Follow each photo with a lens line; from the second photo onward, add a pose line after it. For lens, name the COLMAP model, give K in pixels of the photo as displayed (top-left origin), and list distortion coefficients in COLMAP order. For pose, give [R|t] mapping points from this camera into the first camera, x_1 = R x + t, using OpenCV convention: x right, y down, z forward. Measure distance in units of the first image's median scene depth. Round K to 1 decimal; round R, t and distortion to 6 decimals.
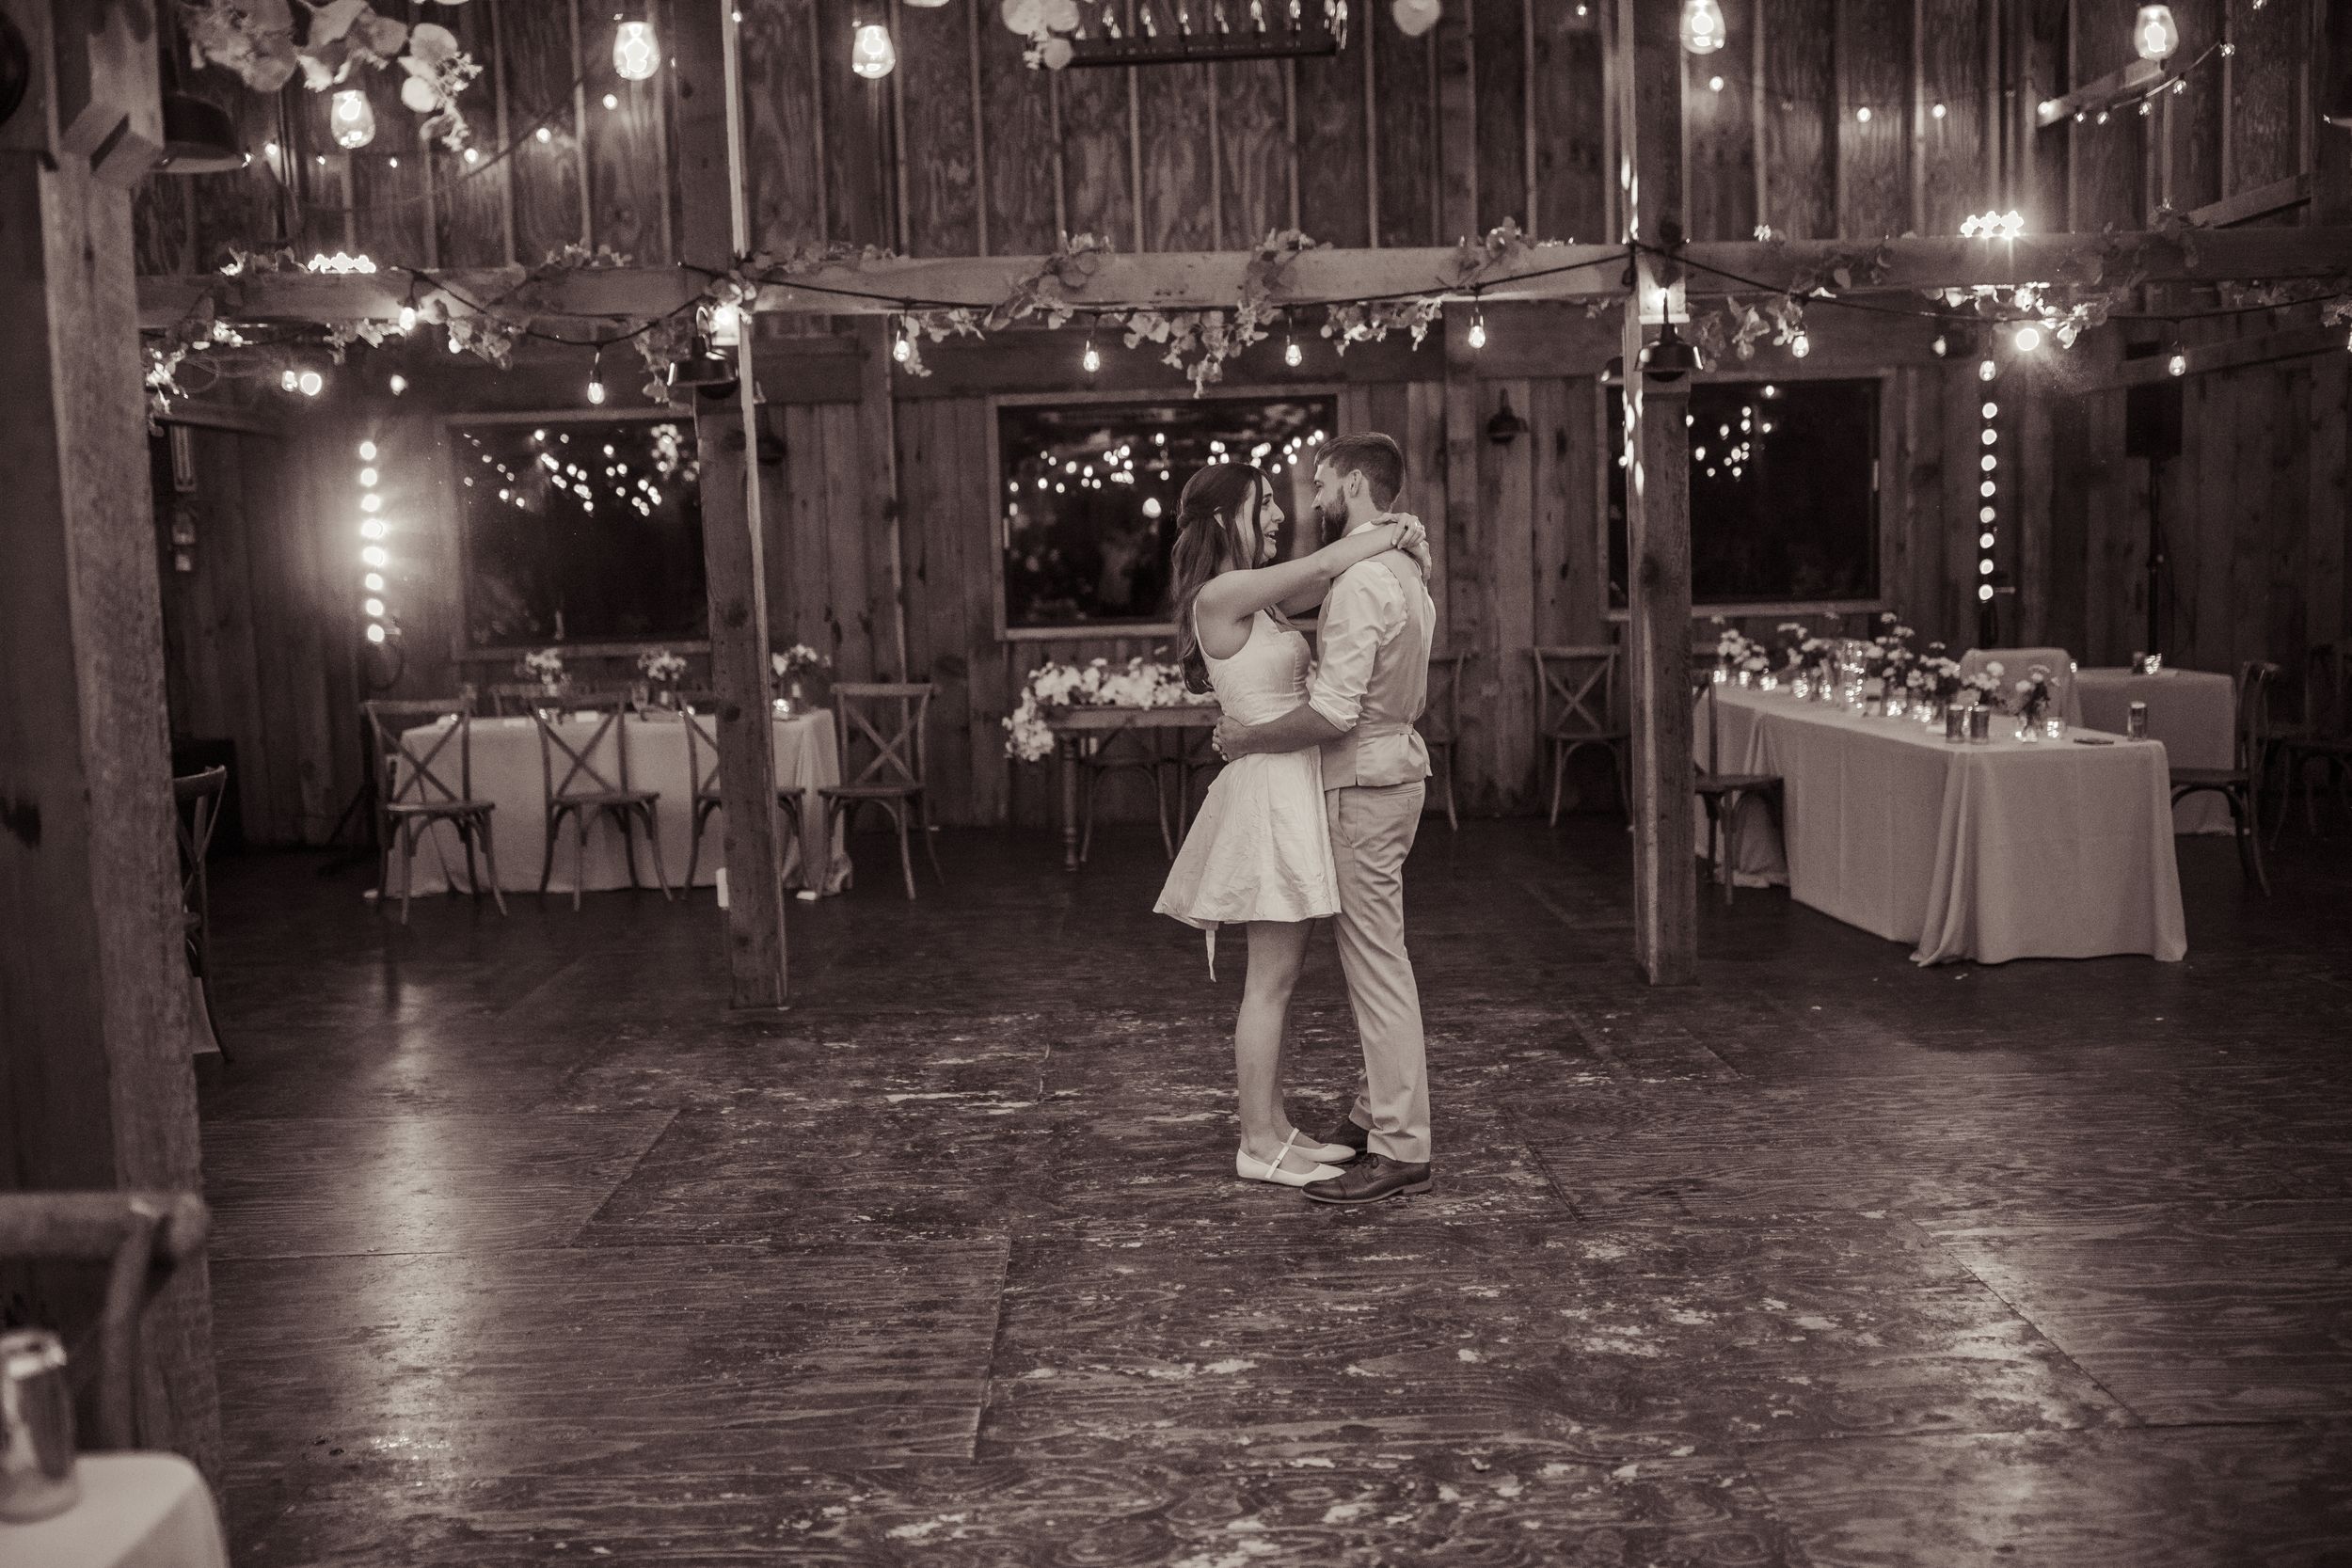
lens RADIAL K [[2081.8, 0, 1172.4], [0, 2081.8, 784.5], [0, 0, 1]] dist [0.001708, -0.006582]
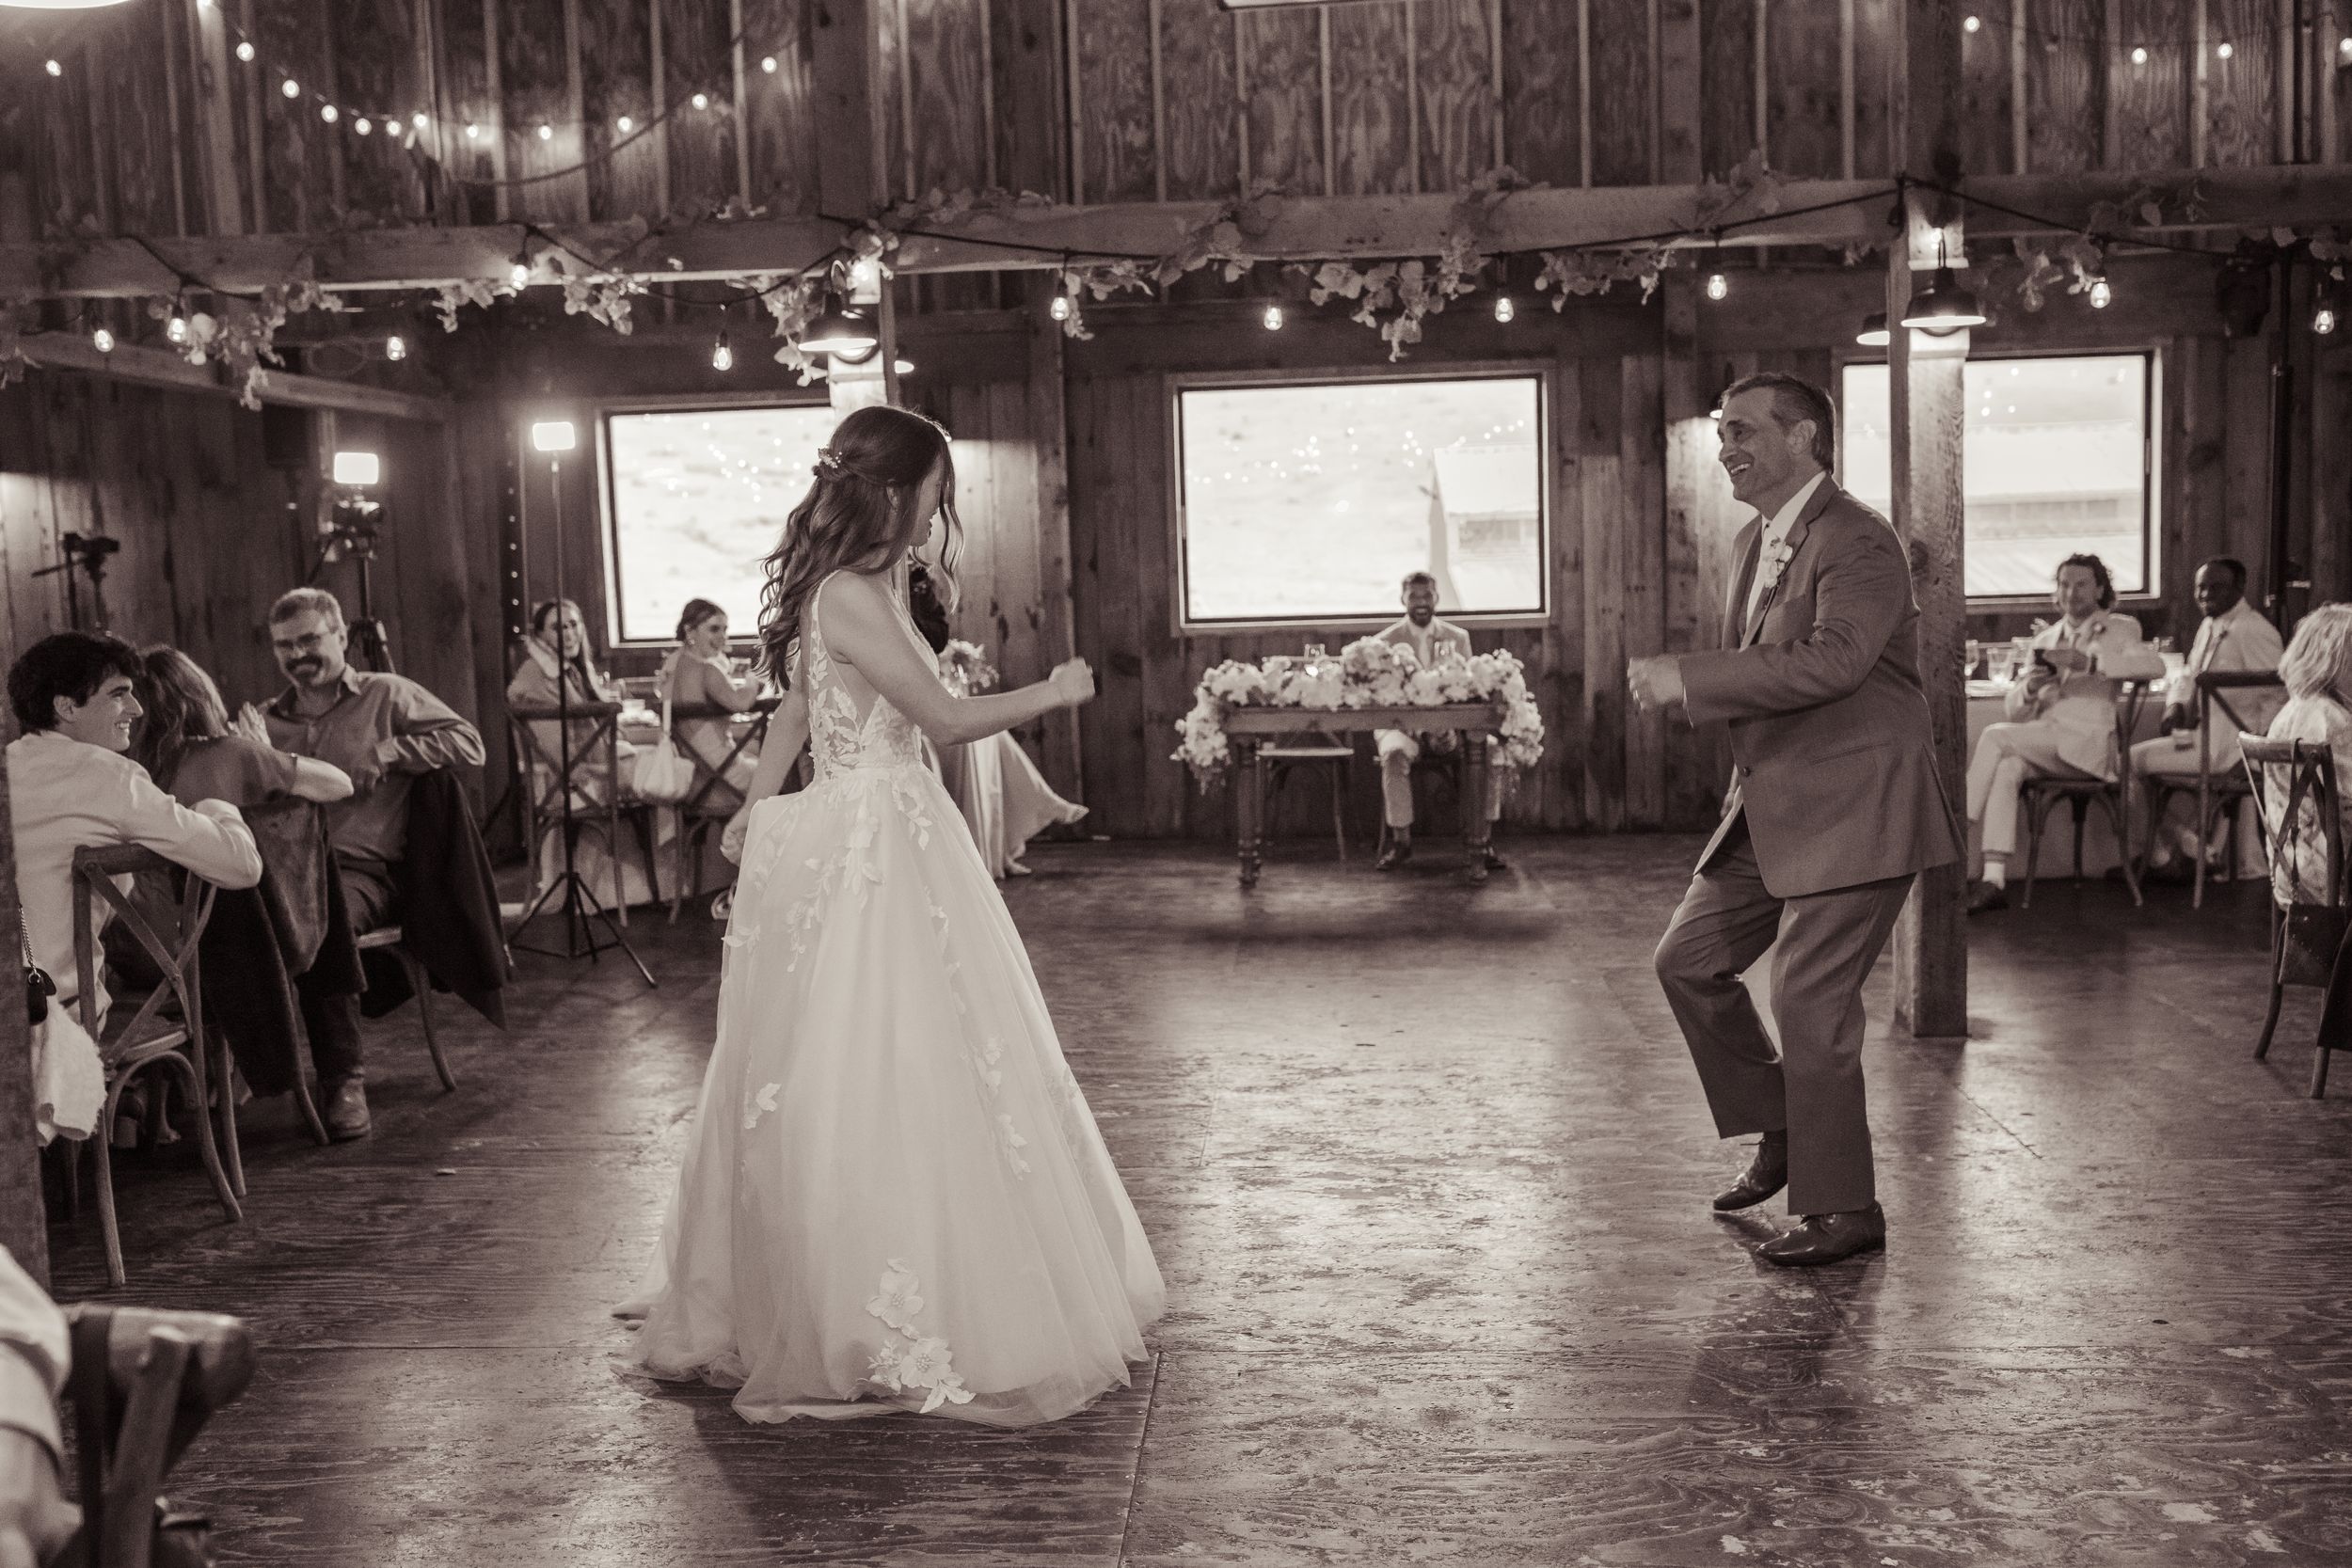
lens RADIAL K [[2081.8, 0, 1172.4], [0, 2081.8, 784.5], [0, 0, 1]] dist [0.001708, -0.006582]
pose [[0.995926, 0.009352, -0.089690, -0.000346], [-0.009360, 0.999956, 0.000330, -0.005420], [0.089690, 0.000511, 0.995970, 0.112319]]
